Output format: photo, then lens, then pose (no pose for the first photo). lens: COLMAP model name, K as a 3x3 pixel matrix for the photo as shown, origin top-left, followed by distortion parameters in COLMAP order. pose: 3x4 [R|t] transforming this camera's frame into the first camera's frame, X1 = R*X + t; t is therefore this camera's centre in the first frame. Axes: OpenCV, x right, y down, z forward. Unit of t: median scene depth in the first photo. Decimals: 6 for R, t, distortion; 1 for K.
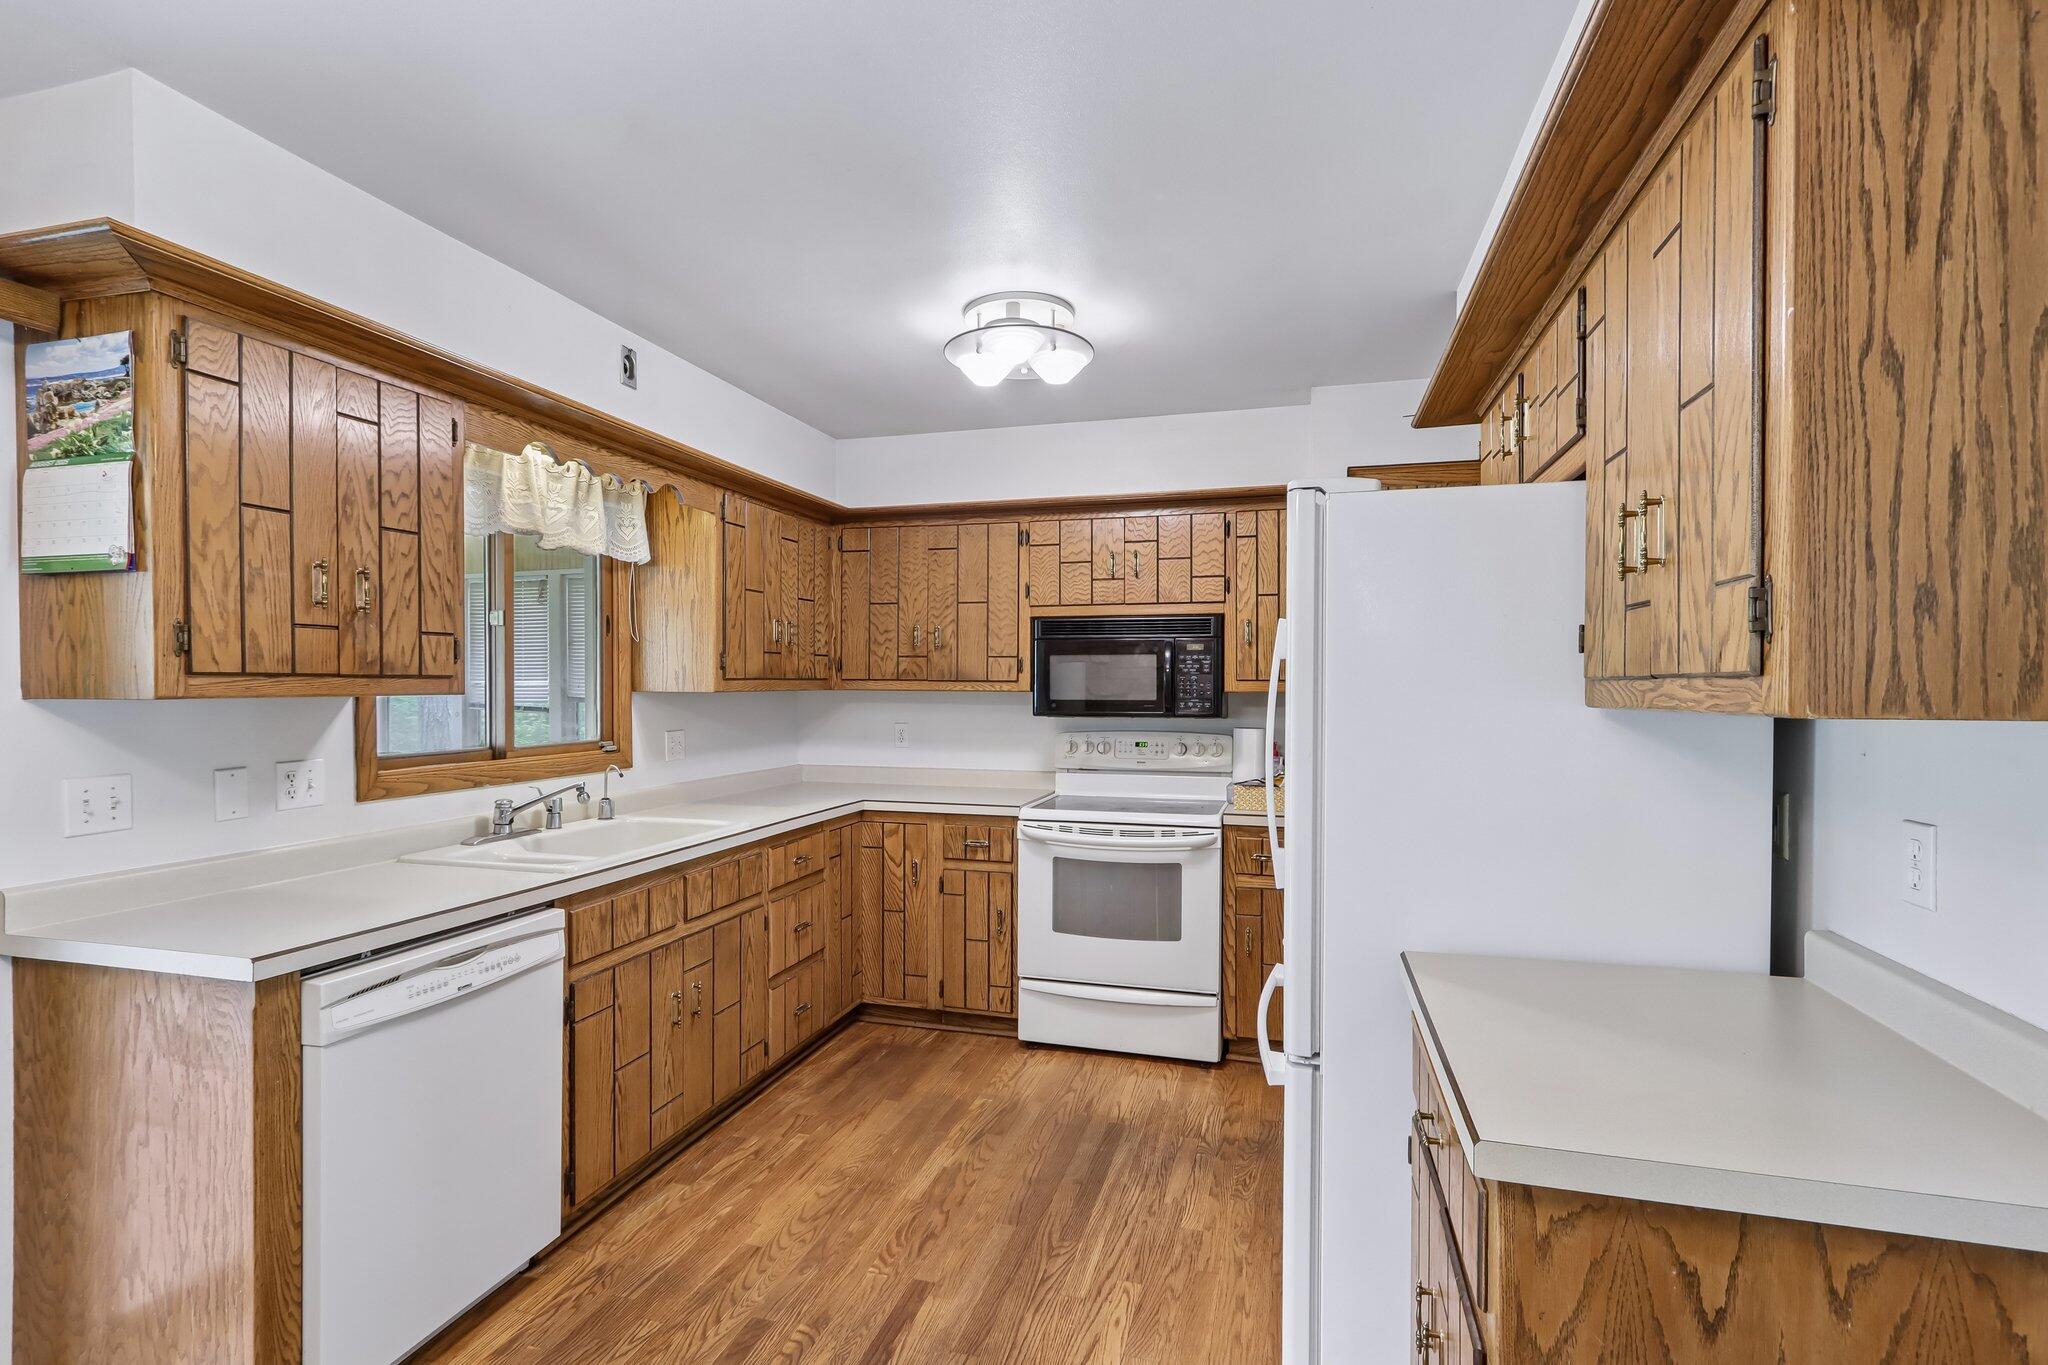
lens RADIAL K [[1008.9, 0, 1021.9], [0, 1008.9, 690.3], [0, 0, 1]] dist [-0.004557, 0.000785]
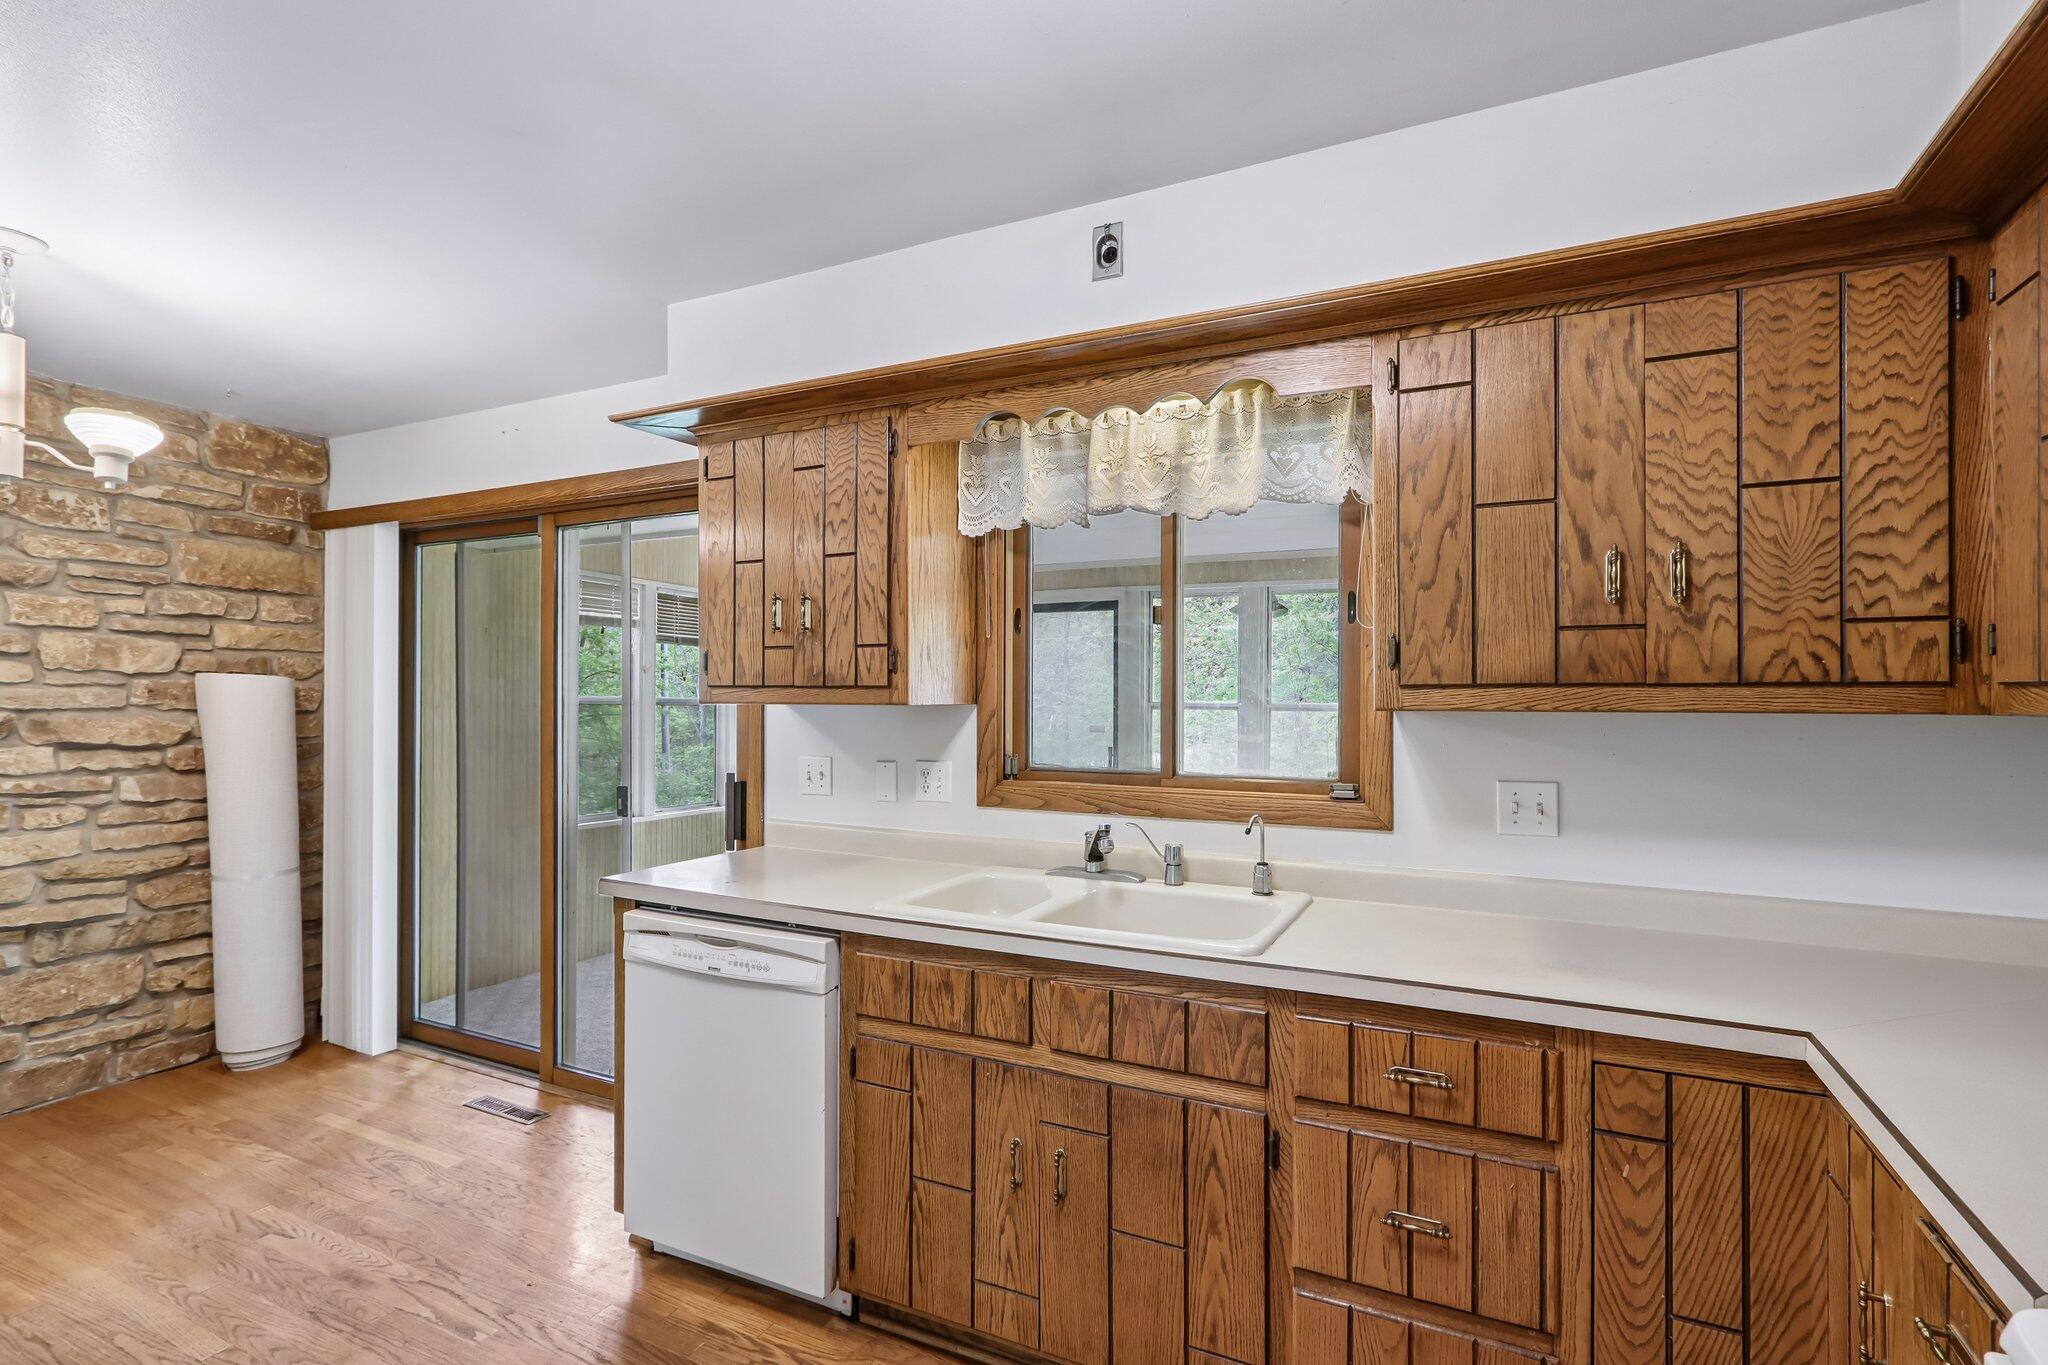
lens RADIAL K [[1008.9, 0, 1005.3], [0, 1008.9, 687.8], [0, 0, 1]] dist [-0.004557, 0.000785]
pose [[-0.211540, -0.006959, -0.977344, 0.370901], [-0.008944, 0.999947, -0.005184, -0.007825], [0.977328, 0.007644, -0.211591, 1.248674]]
